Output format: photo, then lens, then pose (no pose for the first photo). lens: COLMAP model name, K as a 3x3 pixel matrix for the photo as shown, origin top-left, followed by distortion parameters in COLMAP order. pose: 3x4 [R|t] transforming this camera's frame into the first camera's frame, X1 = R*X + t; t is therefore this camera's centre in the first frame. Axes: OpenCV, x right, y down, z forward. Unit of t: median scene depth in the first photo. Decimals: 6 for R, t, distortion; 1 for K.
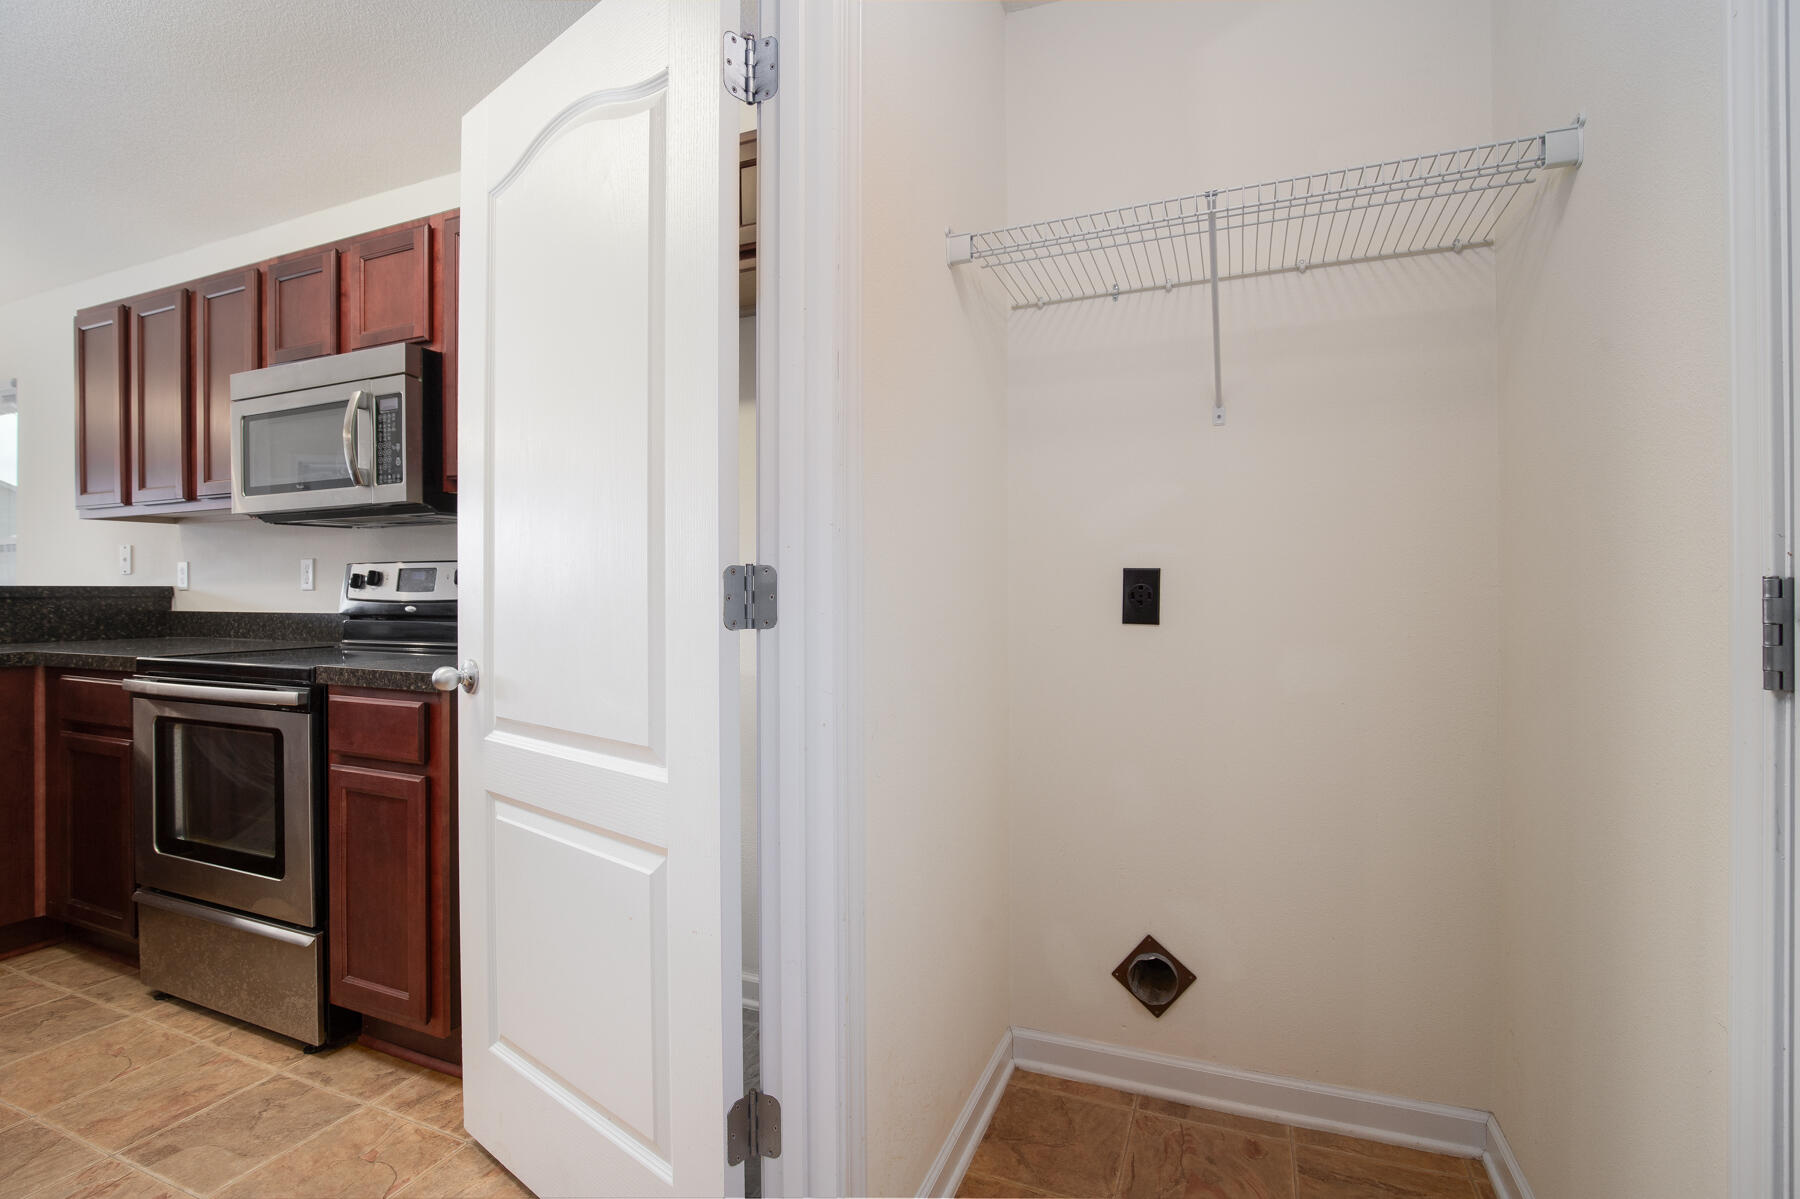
lens RADIAL K [[831.9, 0, 898.0], [0, 831.9, 588.0], [0, 0, 1]] dist [-0.025293, 0.007250]
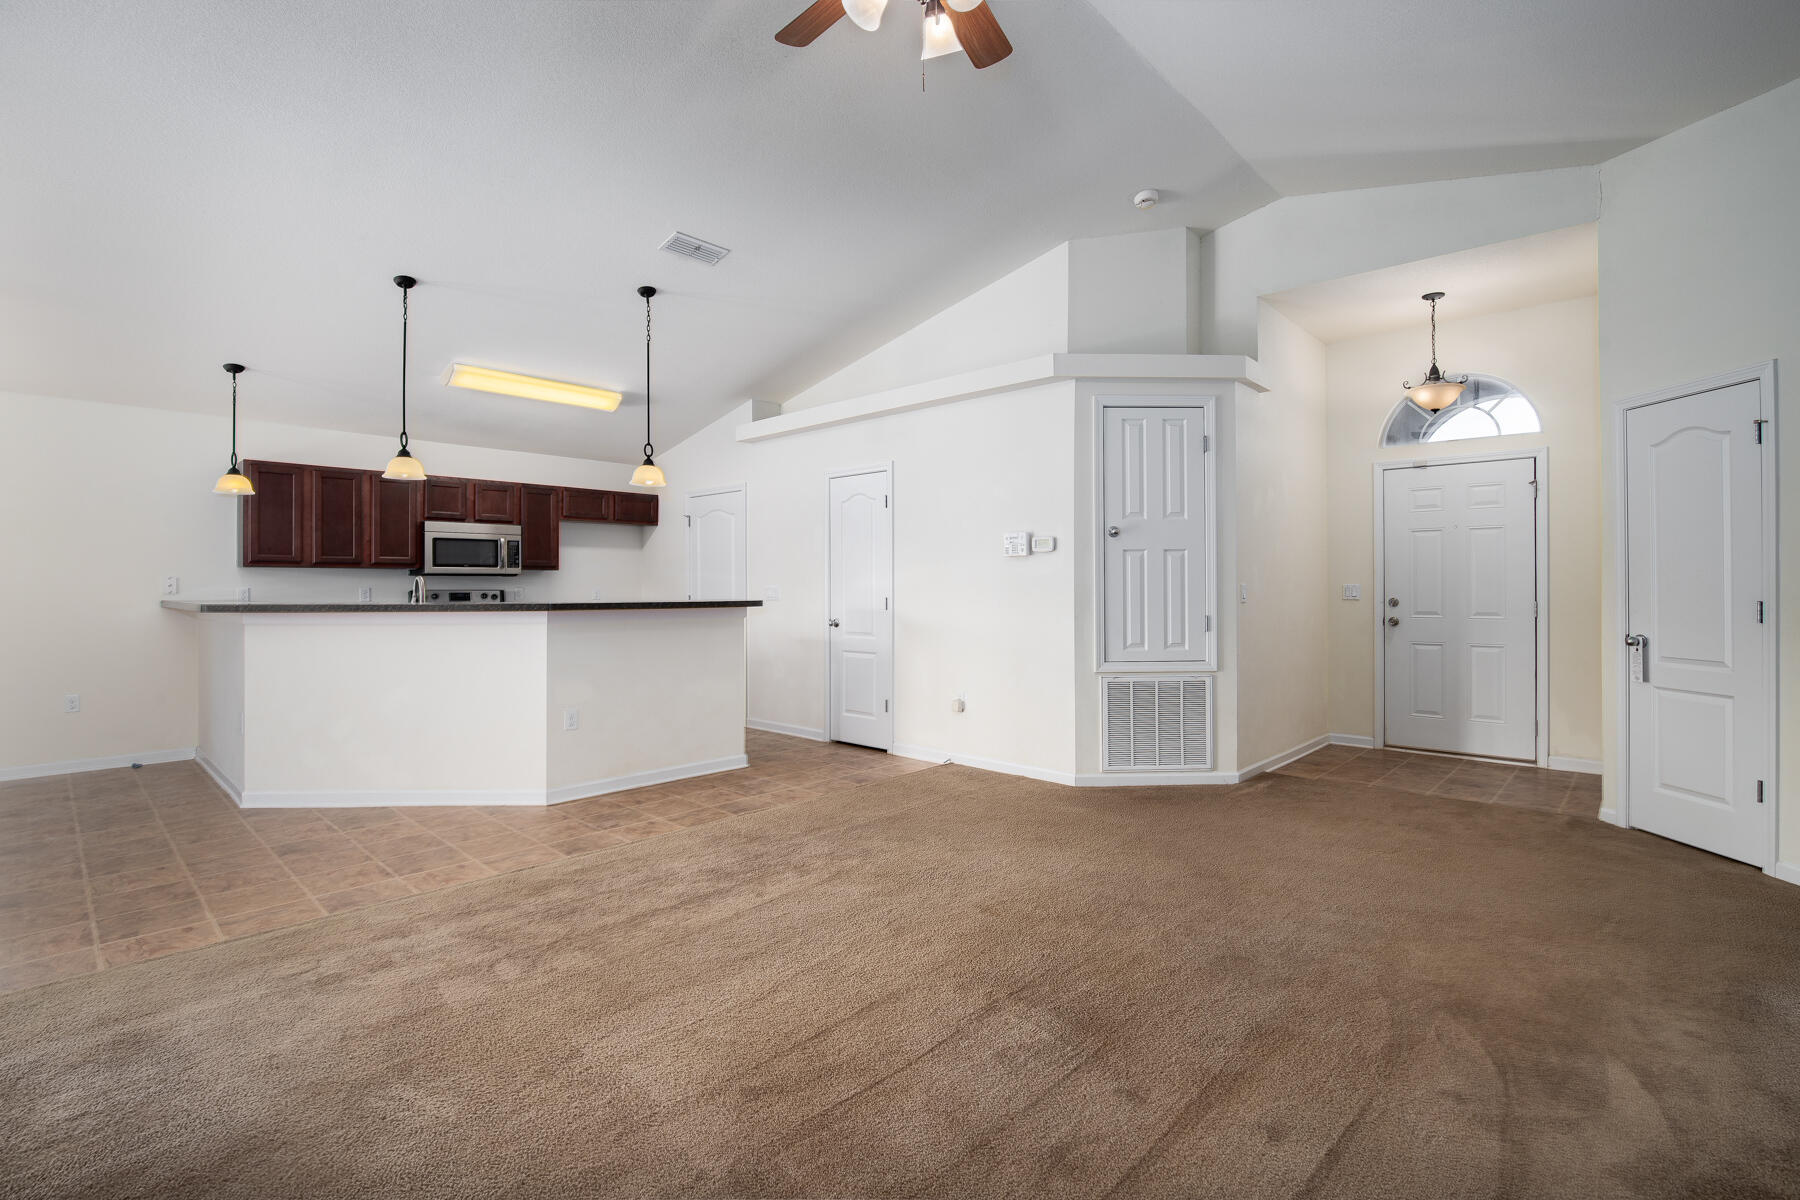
lens RADIAL K [[831.9, 0, 913.6], [0, 831.9, 581.5], [0, 0, 1]] dist [-0.025293, 0.007250]
pose [[0.326067, 0.009450, 0.945300, -3.188518], [0.003437, 0.999932, -0.011182, -0.030646], [-0.945341, 0.006895, 0.326012, -1.557979]]
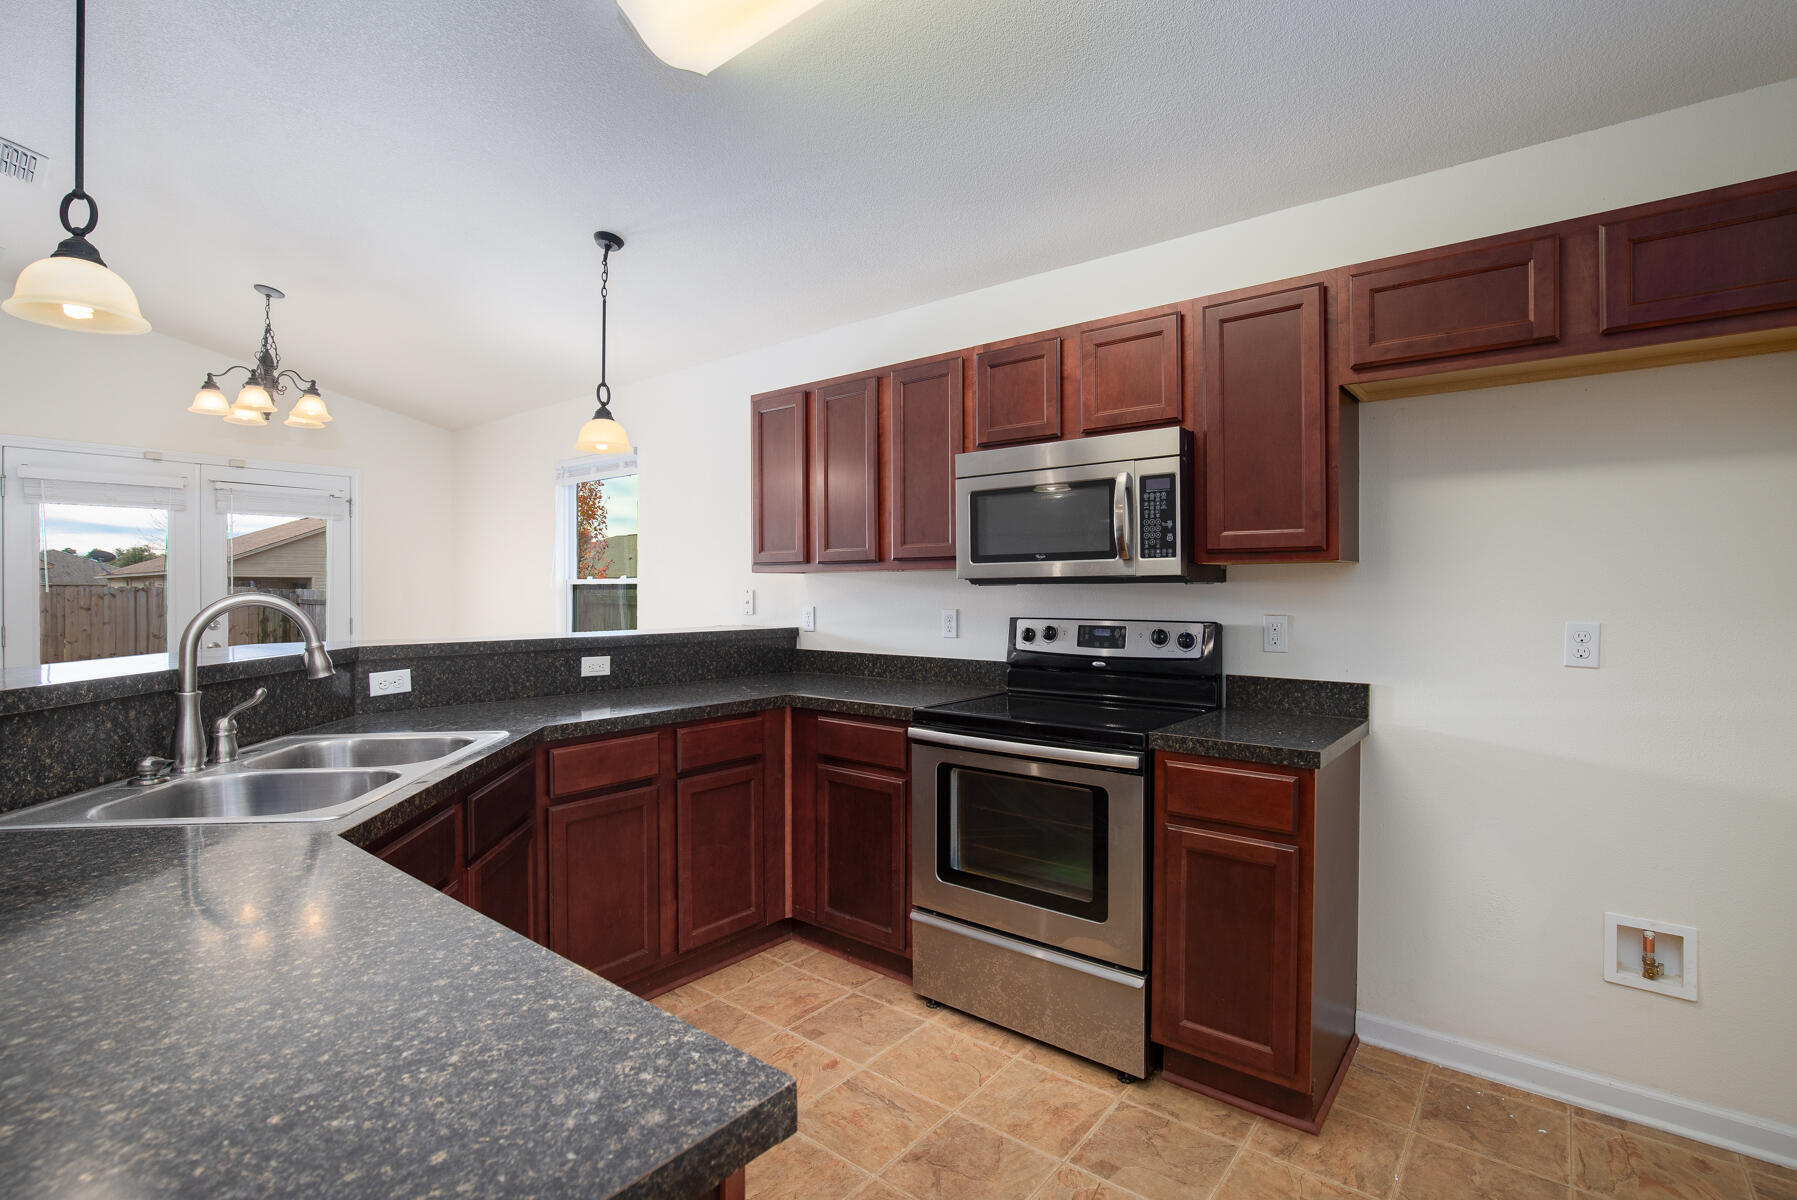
lens RADIAL K [[830.5, 0, 909.0], [0, 830.5, 595.9], [0, 0, 1]] dist [-0.025293, 0.007250]
pose [[0.965137, 0.005298, -0.261691, -0.647528], [-0.003556, 0.999968, 0.007129, -0.083328], [0.261720, -0.005950, 0.965125, -0.126793]]
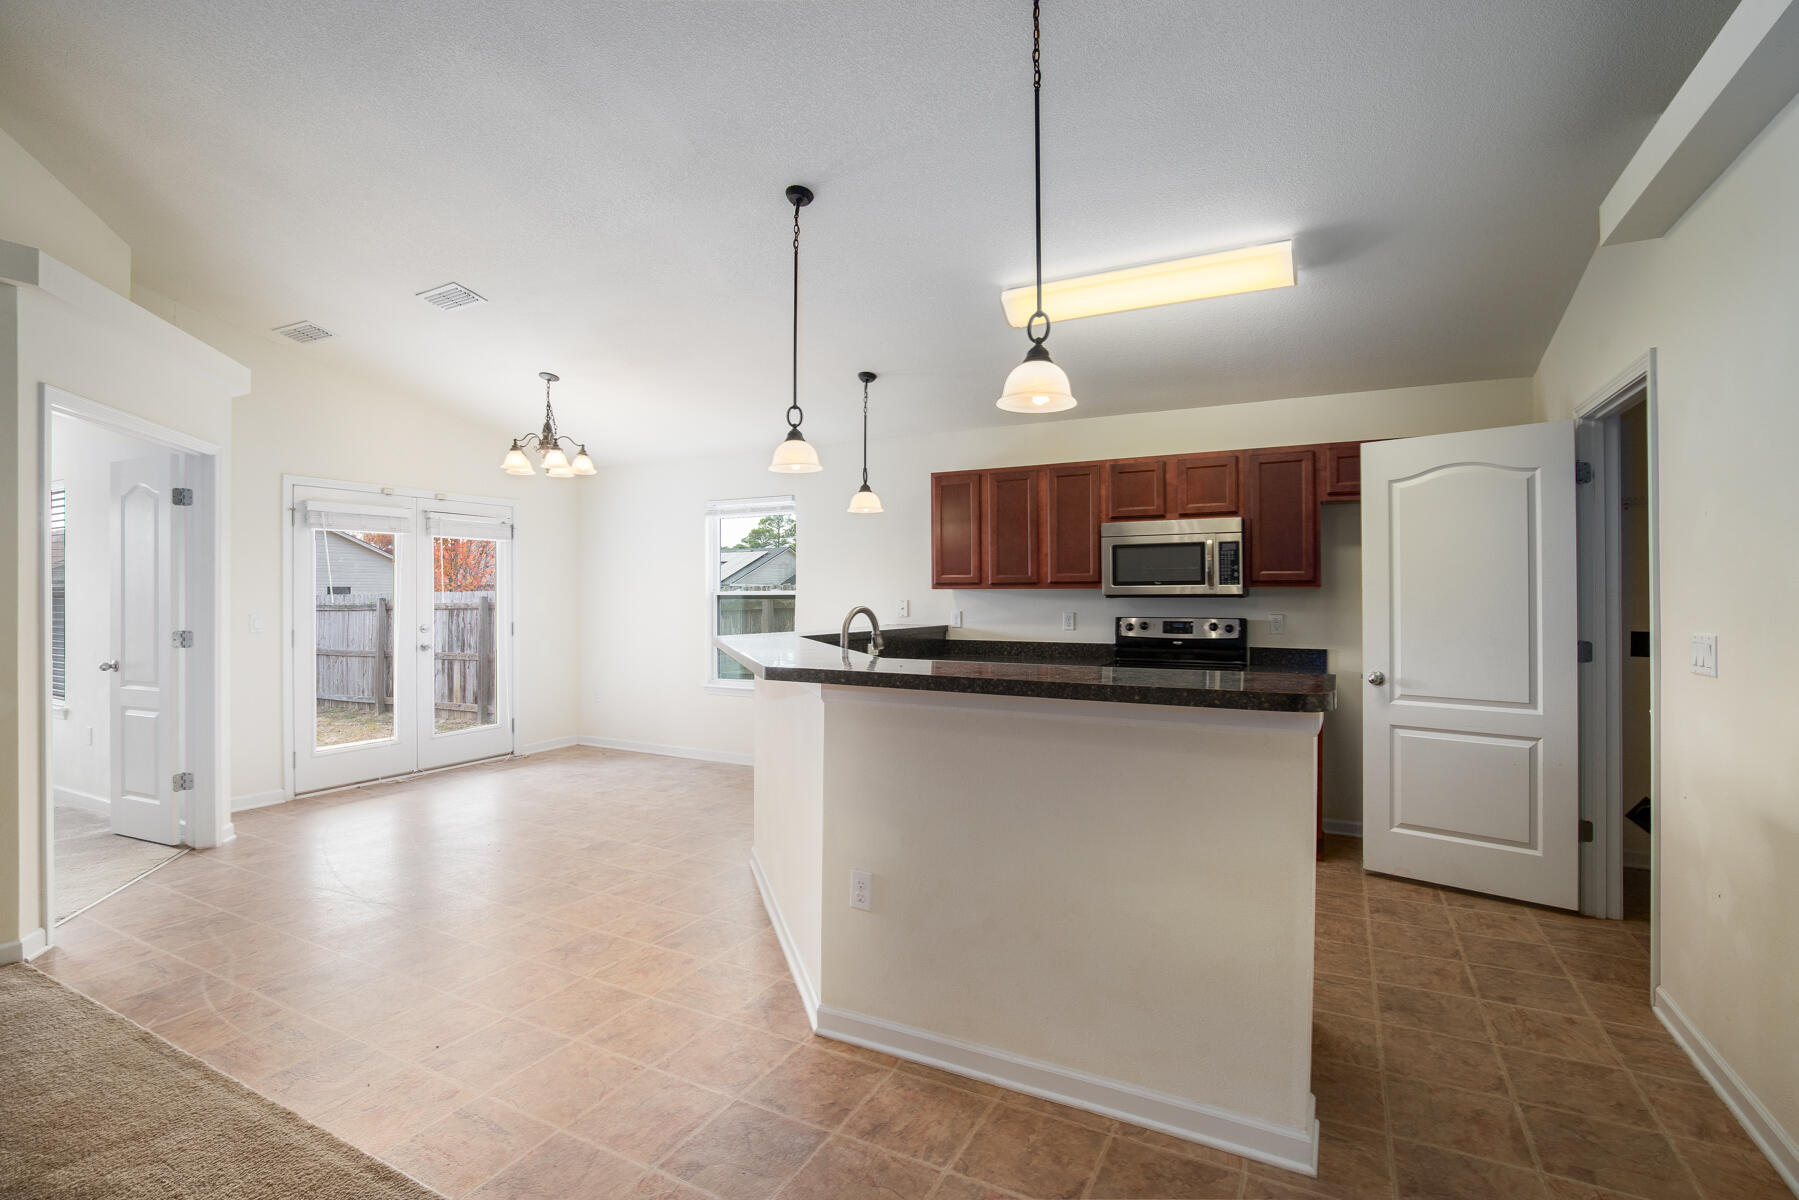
lens RADIAL K [[831.4, 0, 899.3], [0, 831.4, 596.9], [0, 0, 1]] dist [-0.025293, 0.007250]
pose [[0.996929, 0.003444, -0.078234, -1.277848], [-0.003332, 0.999993, 0.001568, -0.096592], [0.078239, -0.001303, 0.996934, -1.130645]]
